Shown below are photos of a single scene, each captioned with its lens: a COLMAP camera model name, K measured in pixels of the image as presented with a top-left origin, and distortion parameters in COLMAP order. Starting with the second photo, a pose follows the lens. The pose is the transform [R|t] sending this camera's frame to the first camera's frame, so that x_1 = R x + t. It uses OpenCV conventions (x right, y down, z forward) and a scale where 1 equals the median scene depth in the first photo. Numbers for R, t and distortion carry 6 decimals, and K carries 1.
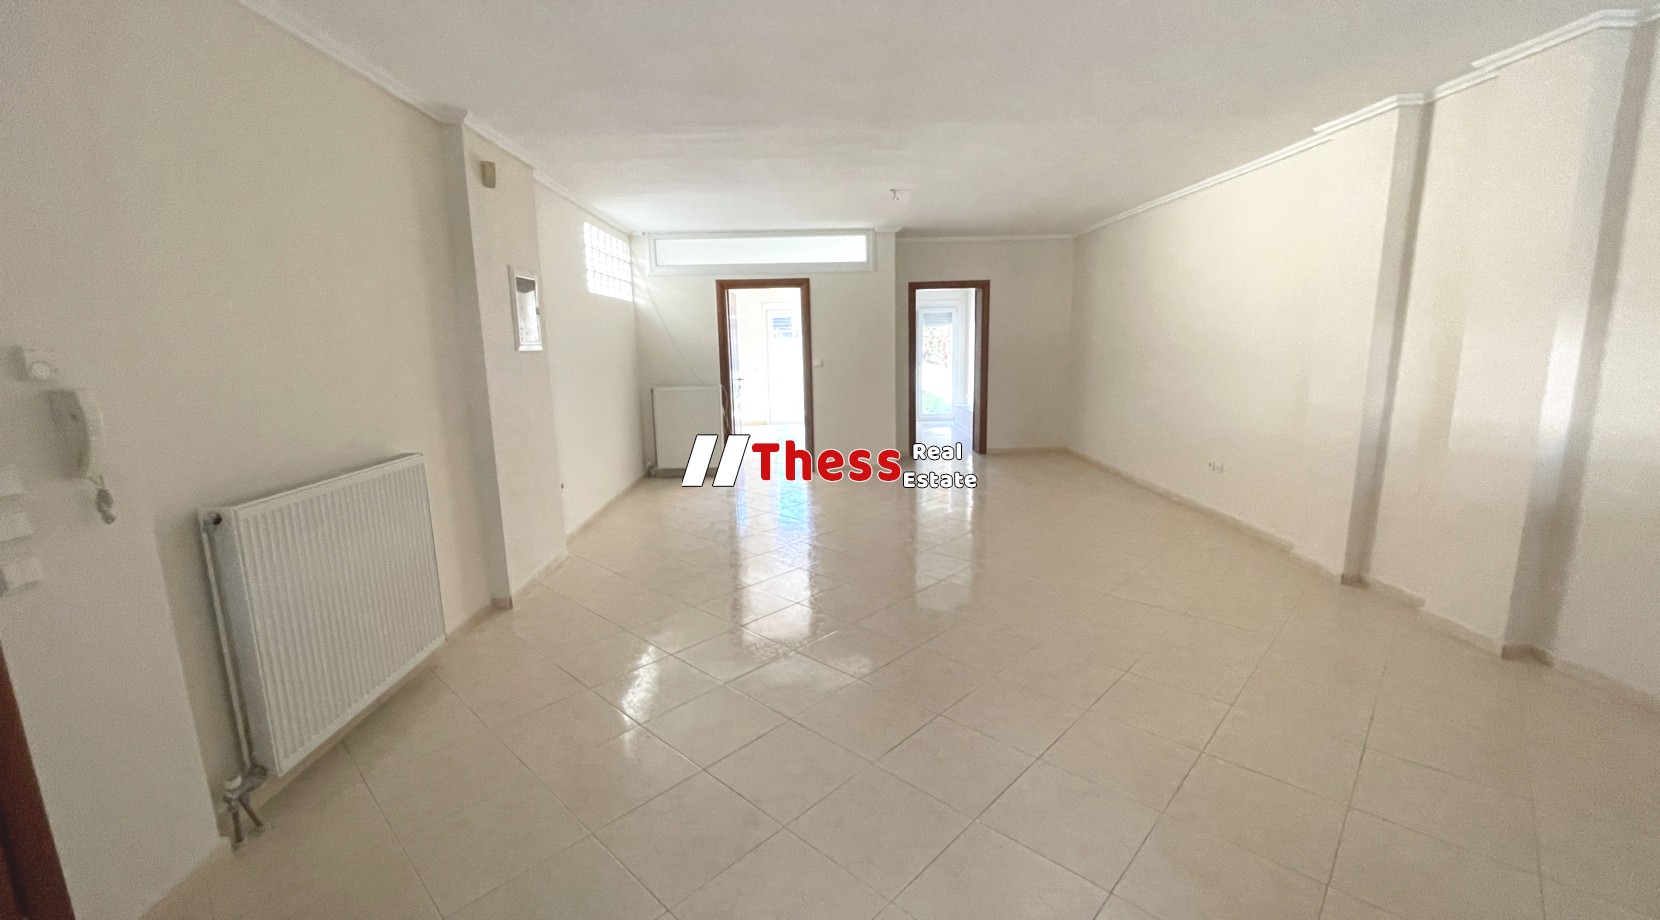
lens RADIAL K [[667.6, 0, 832.5], [0, 667.6, 459.6], [0, 0, 1]] dist [0.000560, -0.000033]
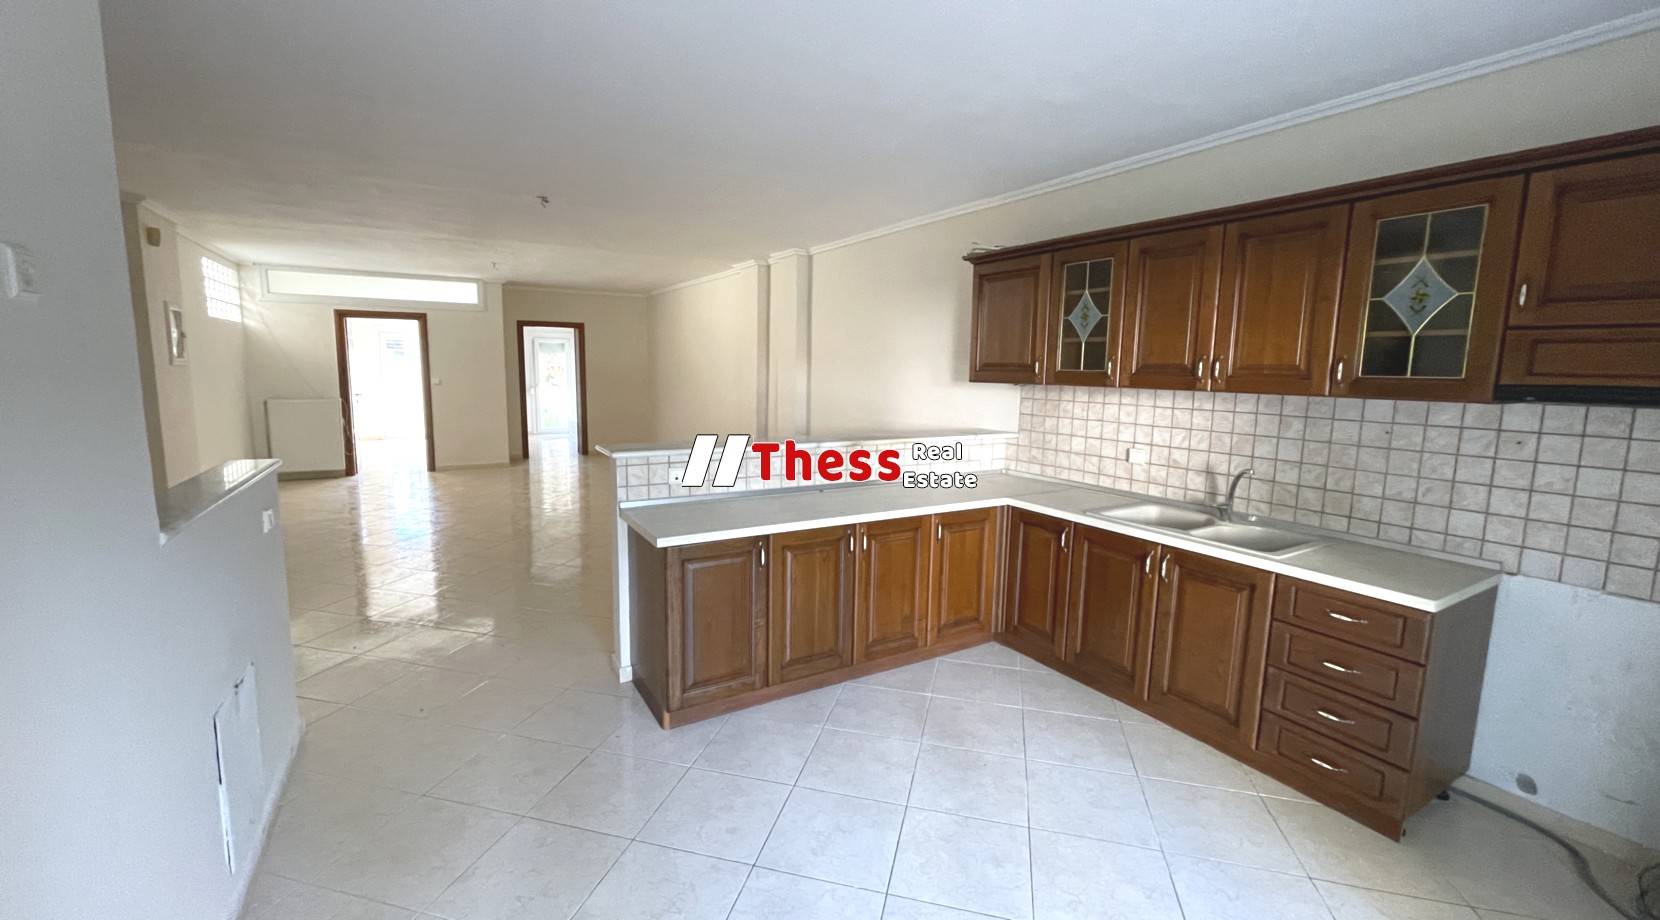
lens RADIAL K [[655.6, 0, 830.9], [0, 655.6, 454.2], [0, 0, 1]] dist [-0.012770, -0.000029]
pose [[0.869933, -0.028784, 0.492329, 0.015100], [0.051414, 0.998149, -0.032489, 0.066639], [-0.490482, 0.053576, 0.869803, -0.405301]]
